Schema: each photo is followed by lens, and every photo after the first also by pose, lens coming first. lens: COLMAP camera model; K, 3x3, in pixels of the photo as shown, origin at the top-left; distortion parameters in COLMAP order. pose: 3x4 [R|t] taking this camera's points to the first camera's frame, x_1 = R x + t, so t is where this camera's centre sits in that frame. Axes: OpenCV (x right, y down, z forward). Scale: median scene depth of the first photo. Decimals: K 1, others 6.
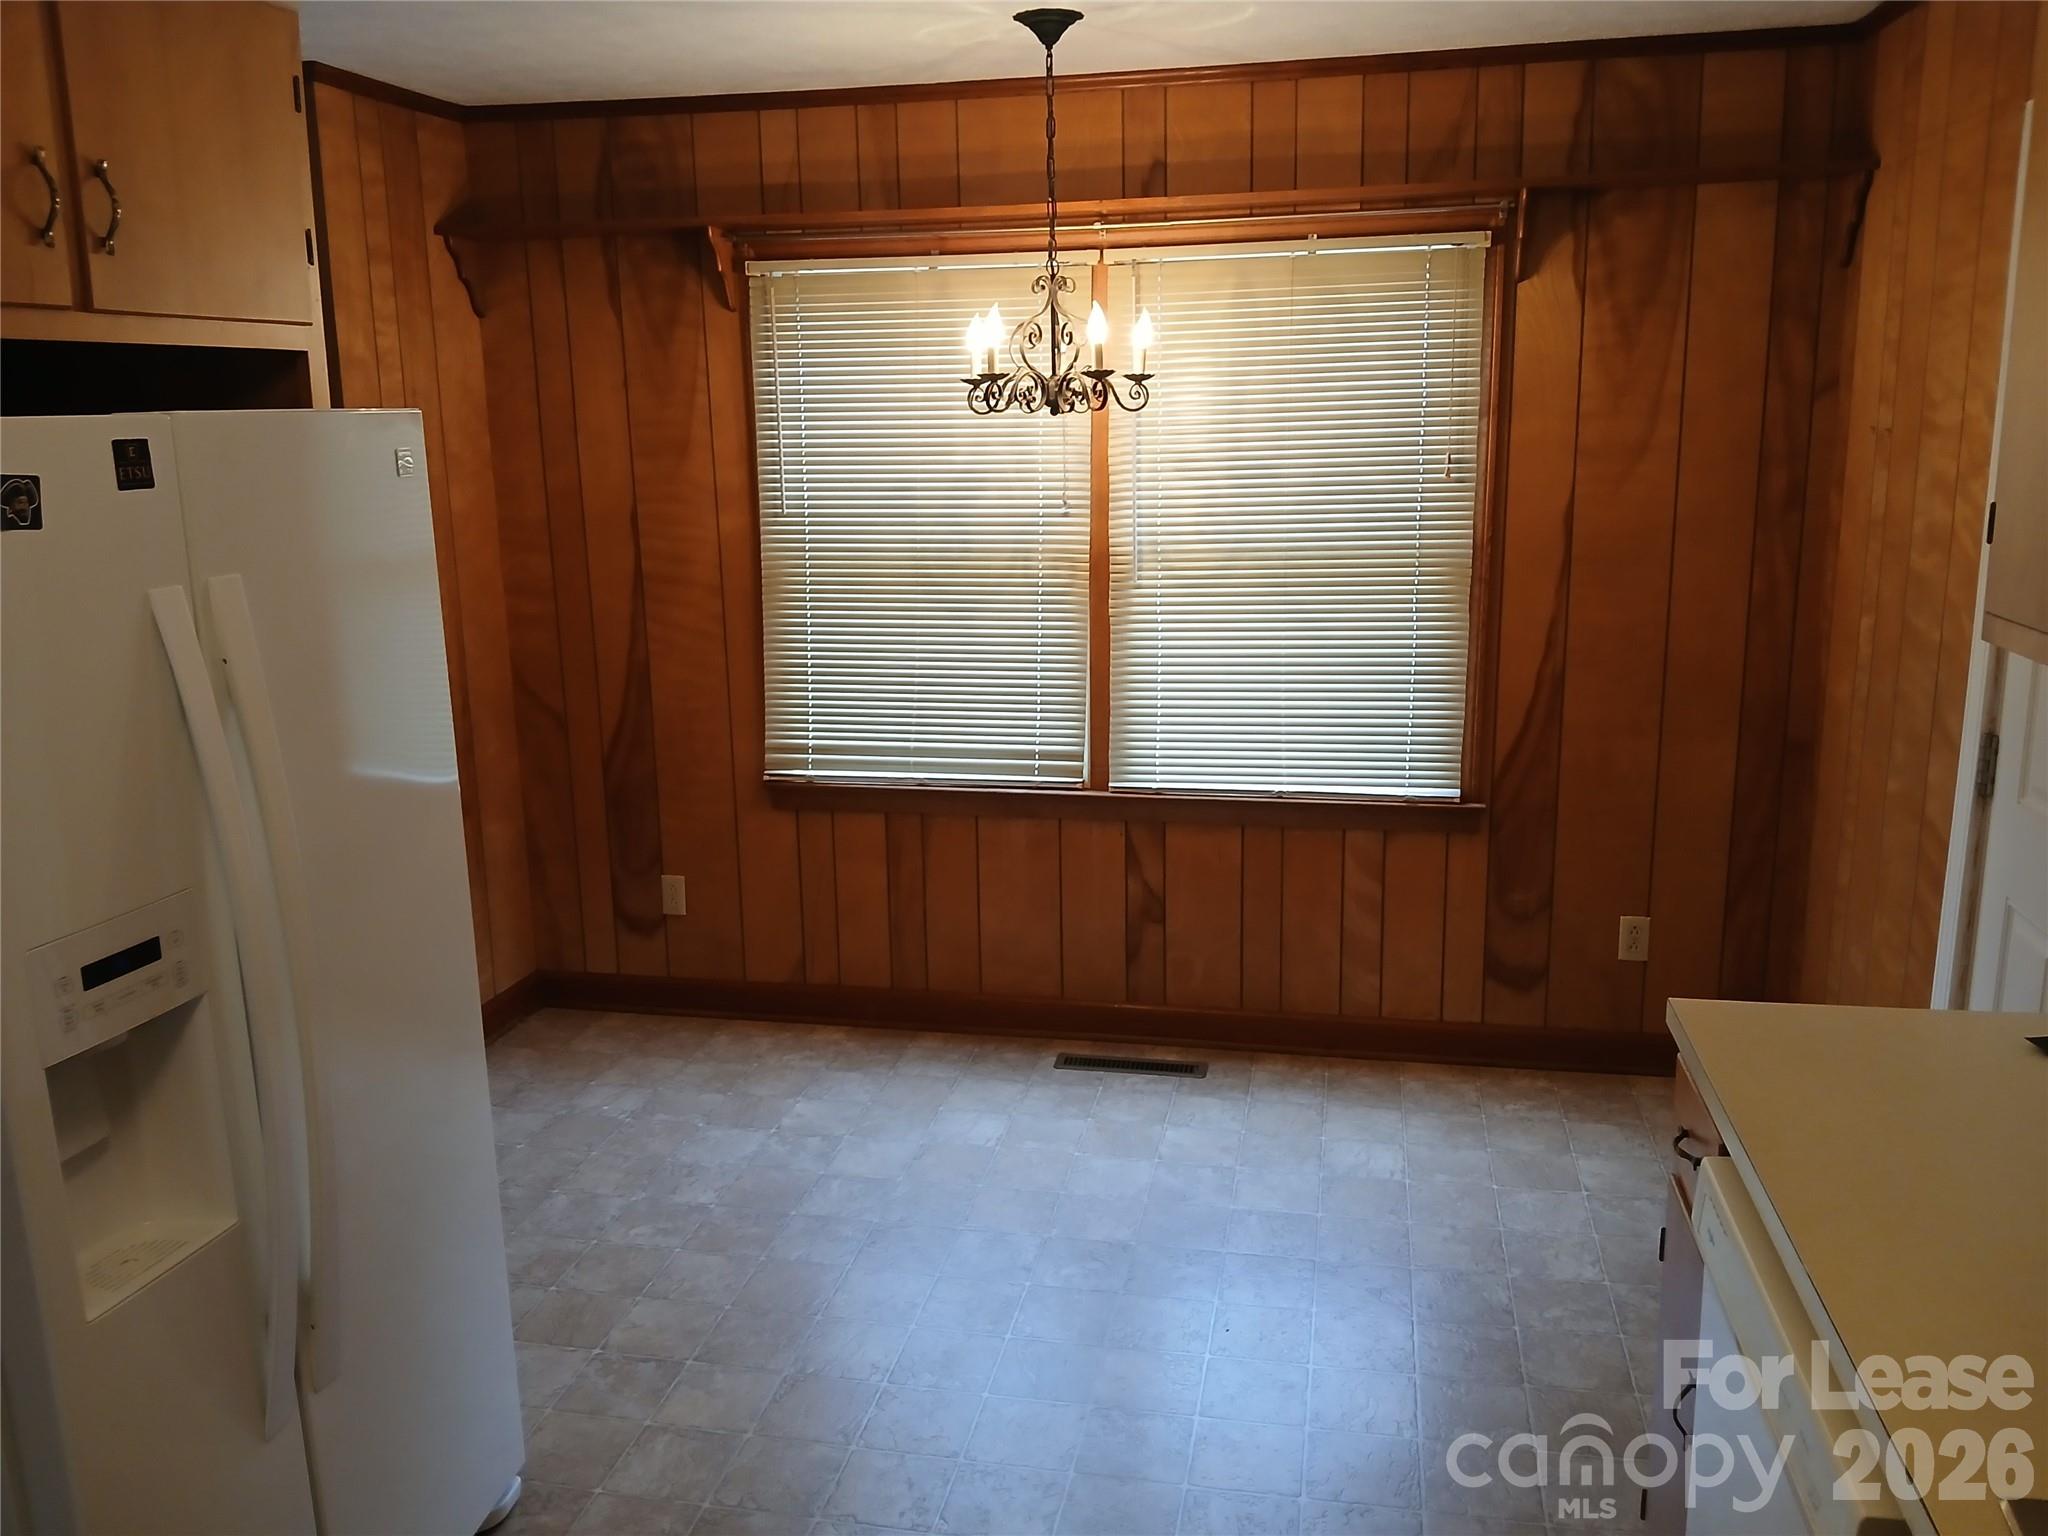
lens RADIAL K [[1616.2, 0, 1026.9], [0, 1616.2, 764.8], [0, 0, 1]] dist [0.051888, -0.000107]
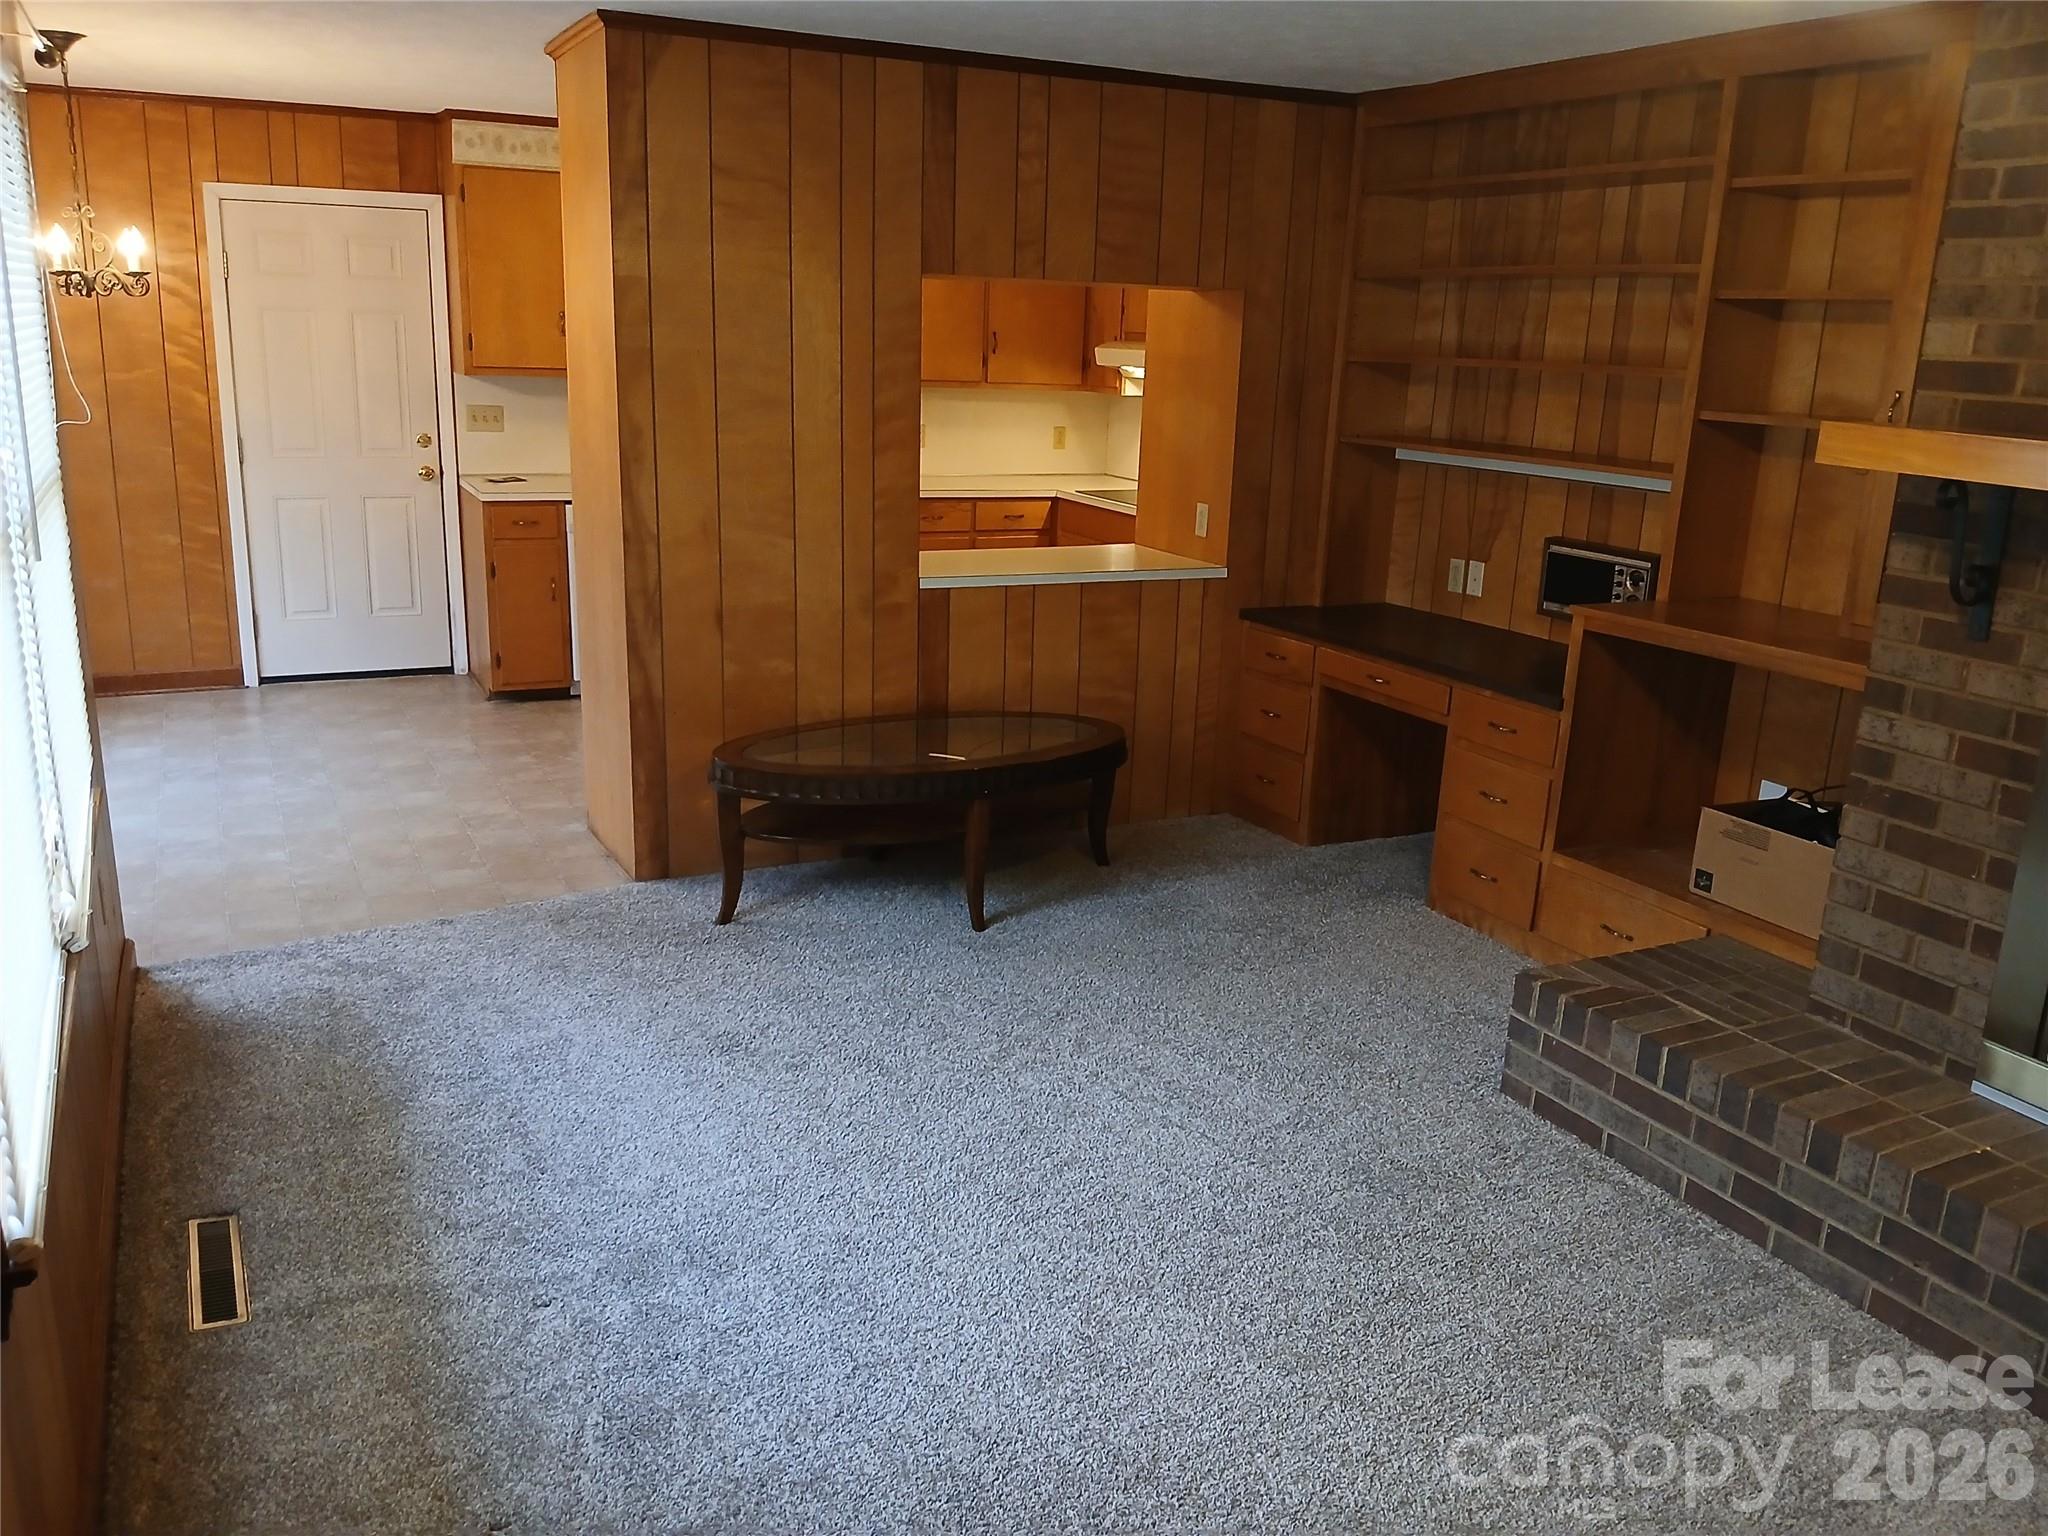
lens RADIAL K [[1616.2, 0, 1023.9], [0, 1616.2, 764.0], [0, 0, 1]] dist [0.051888, -0.000107]
pose [[-0.622724, -0.210625, 0.753559, -1.751218], [0.154601, 0.910978, 0.382384, -0.269966], [-0.767015, 0.354621, -0.534725, 1.281154]]
